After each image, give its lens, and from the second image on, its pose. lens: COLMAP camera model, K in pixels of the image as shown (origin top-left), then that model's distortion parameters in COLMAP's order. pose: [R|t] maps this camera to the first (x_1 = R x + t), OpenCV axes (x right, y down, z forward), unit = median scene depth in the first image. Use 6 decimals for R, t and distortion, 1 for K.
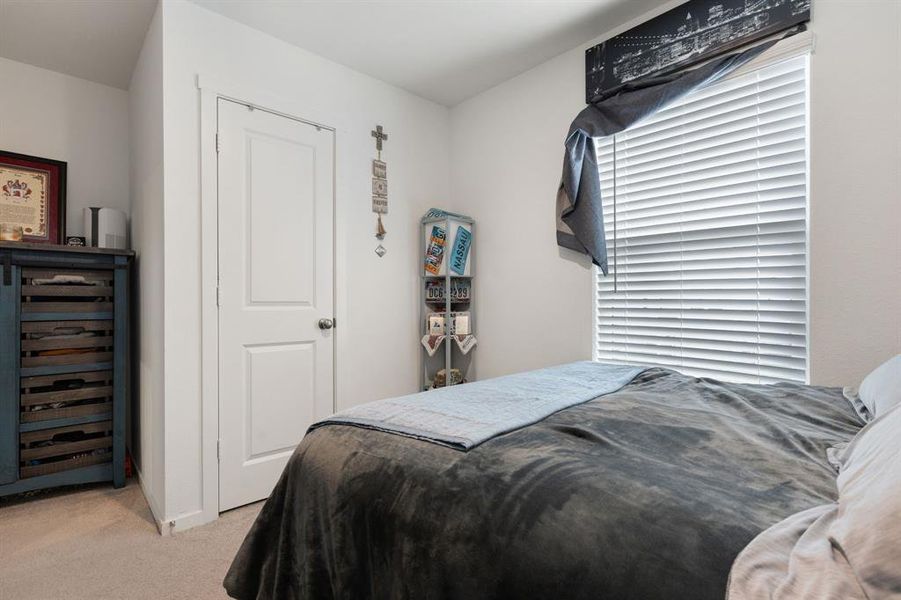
lens RADIAL K [[424.7, 0, 450.5], [0, 424.7, 300.0], [0, 0, 1]] dist [-0.000188, -0.000085]
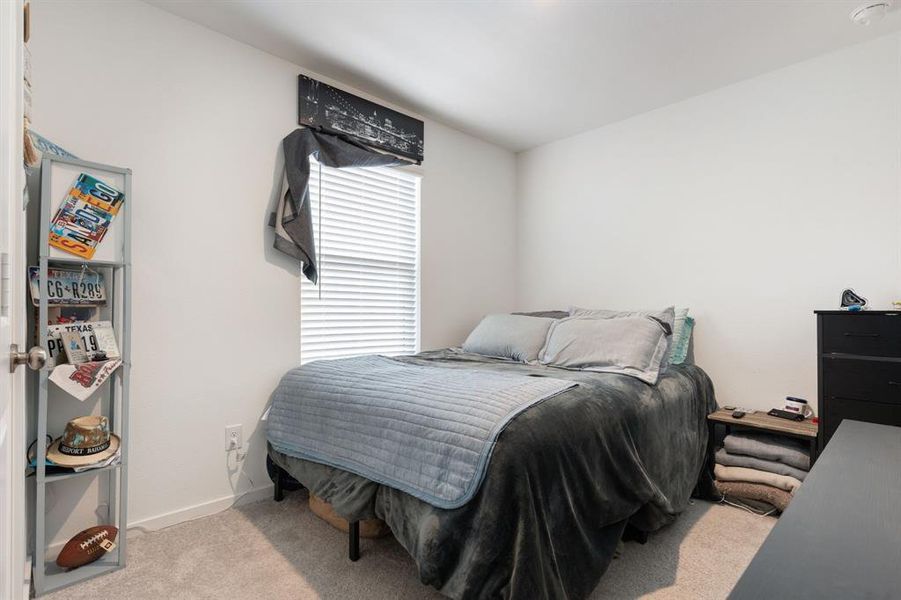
lens RADIAL K [[424.7, 0, 450.5], [0, 424.7, 300.0], [0, 0, 1]] dist [-0.000188, -0.000085]
pose [[-0.002148, 0.018876, 0.999820, -0.790371], [-0.009840, 0.999773, -0.018896, 0.003609], [-0.999949, -0.009879, -0.001962, 0.644662]]
